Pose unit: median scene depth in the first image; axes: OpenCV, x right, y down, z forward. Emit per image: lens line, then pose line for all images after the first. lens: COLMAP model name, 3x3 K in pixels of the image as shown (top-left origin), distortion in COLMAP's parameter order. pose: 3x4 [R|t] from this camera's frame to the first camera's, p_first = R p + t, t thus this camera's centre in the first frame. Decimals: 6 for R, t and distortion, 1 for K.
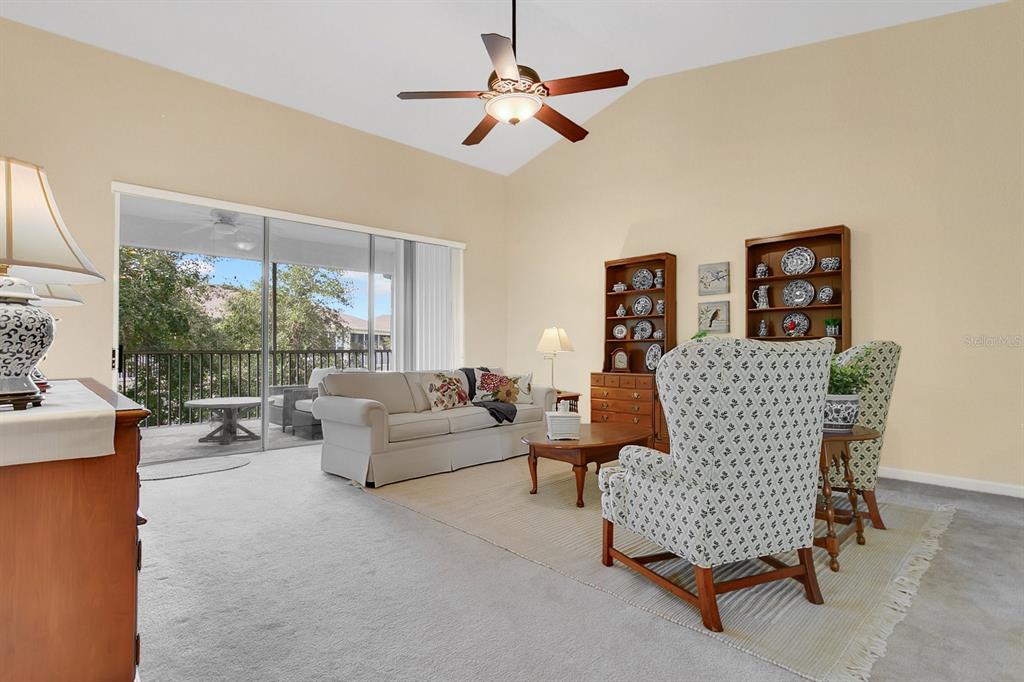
lens RADIAL K [[505.0, 0, 513.3], [0, 505.0, 329.9], [0, 0, 1]] dist [-0.001322, 0.000126]
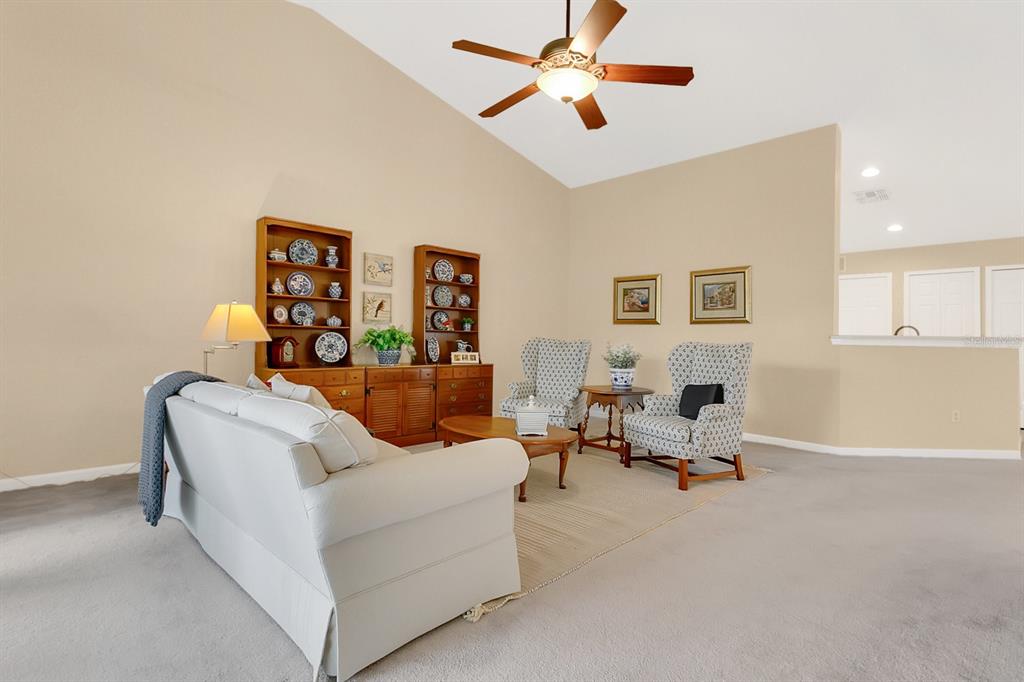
lens RADIAL K [[505.0, 0, 513.3], [0, 505.0, 329.9], [0, 0, 1]] dist [-0.001322, 0.000126]
pose [[-0.031627, 0.020939, 0.999280, -0.629924], [-0.061281, 0.997859, -0.022849, 0.026070], [-0.997619, -0.061960, -0.030276, 0.758989]]
